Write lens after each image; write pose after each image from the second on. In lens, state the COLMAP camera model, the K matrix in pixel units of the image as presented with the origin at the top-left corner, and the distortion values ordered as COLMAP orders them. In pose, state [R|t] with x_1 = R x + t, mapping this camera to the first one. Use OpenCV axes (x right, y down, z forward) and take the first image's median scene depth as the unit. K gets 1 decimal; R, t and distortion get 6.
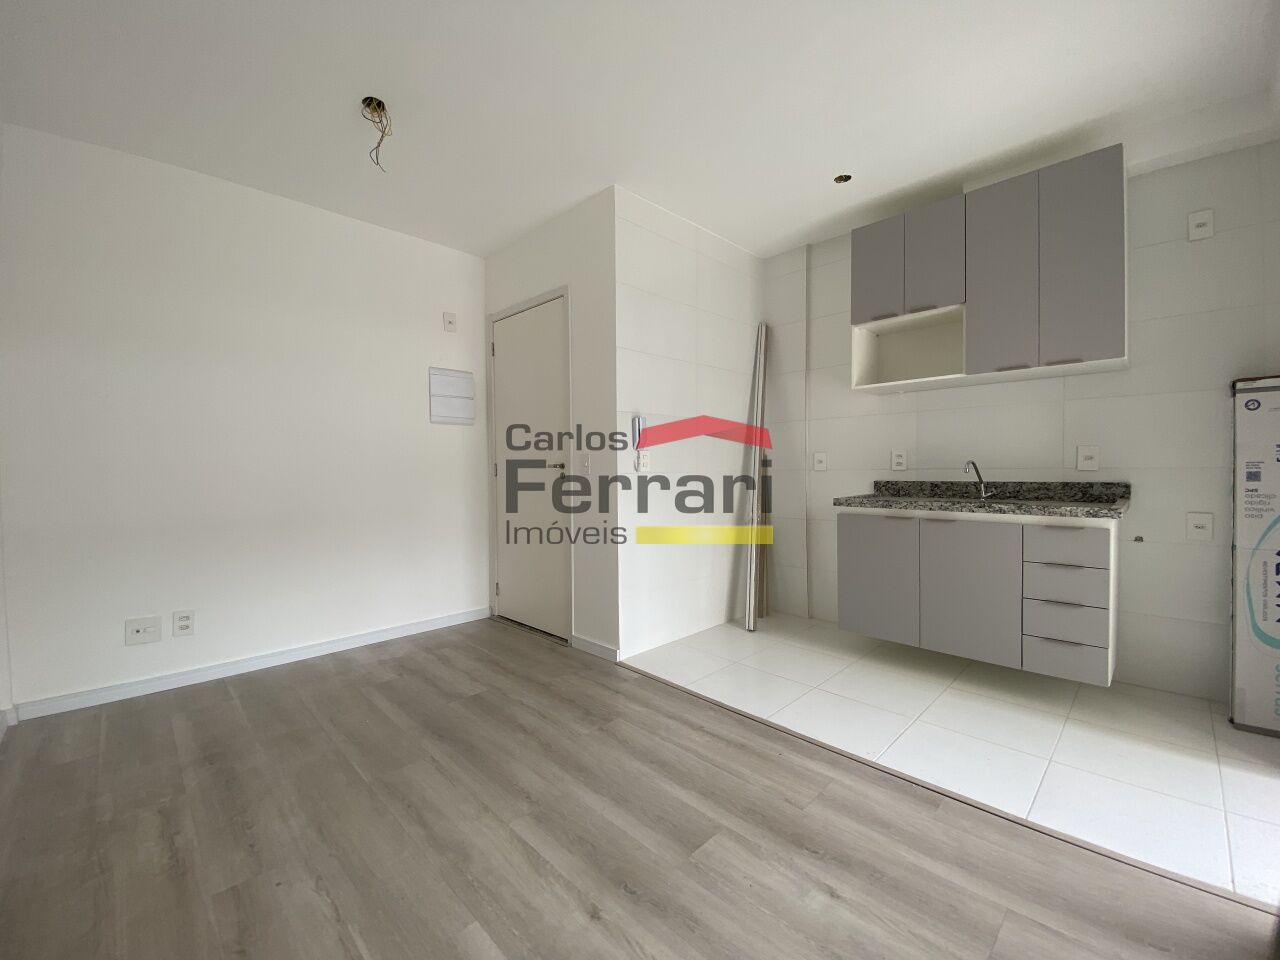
lens RADIAL K [[522.2, 0, 638.0], [0, 522.2, 474.0], [0, 0, 1]] dist [0.034693, -0.023748]
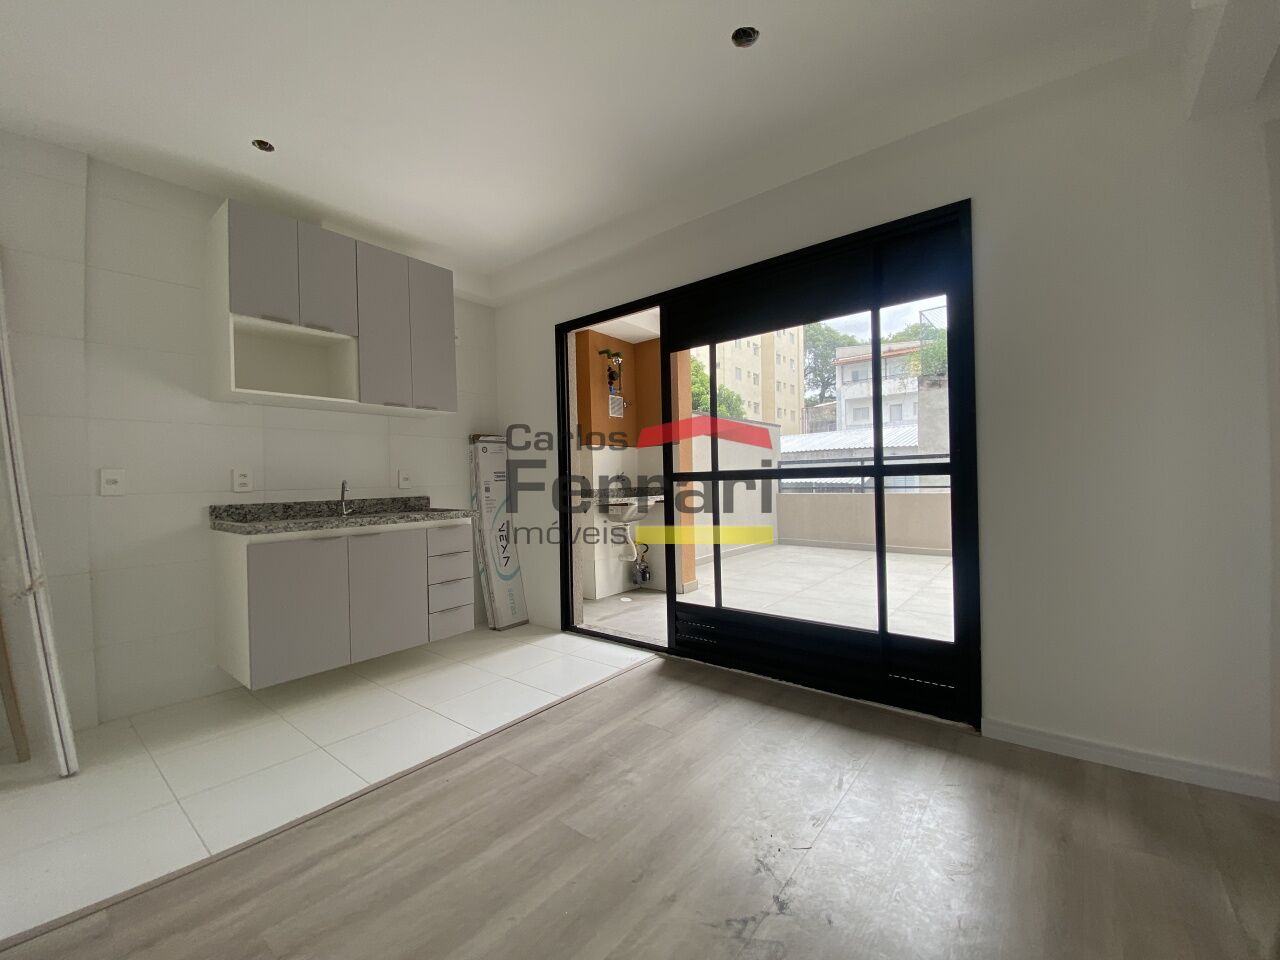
lens RADIAL K [[522.2, 0, 638.0], [0, 522.2, 474.0], [0, 0, 1]] dist [0.034693, -0.023748]
pose [[-0.110853, 0.024379, 0.993538, -0.619909], [0.035641, 0.999154, -0.020540, 0.006508], [-0.993197, 0.033134, -0.111628, 0.630983]]
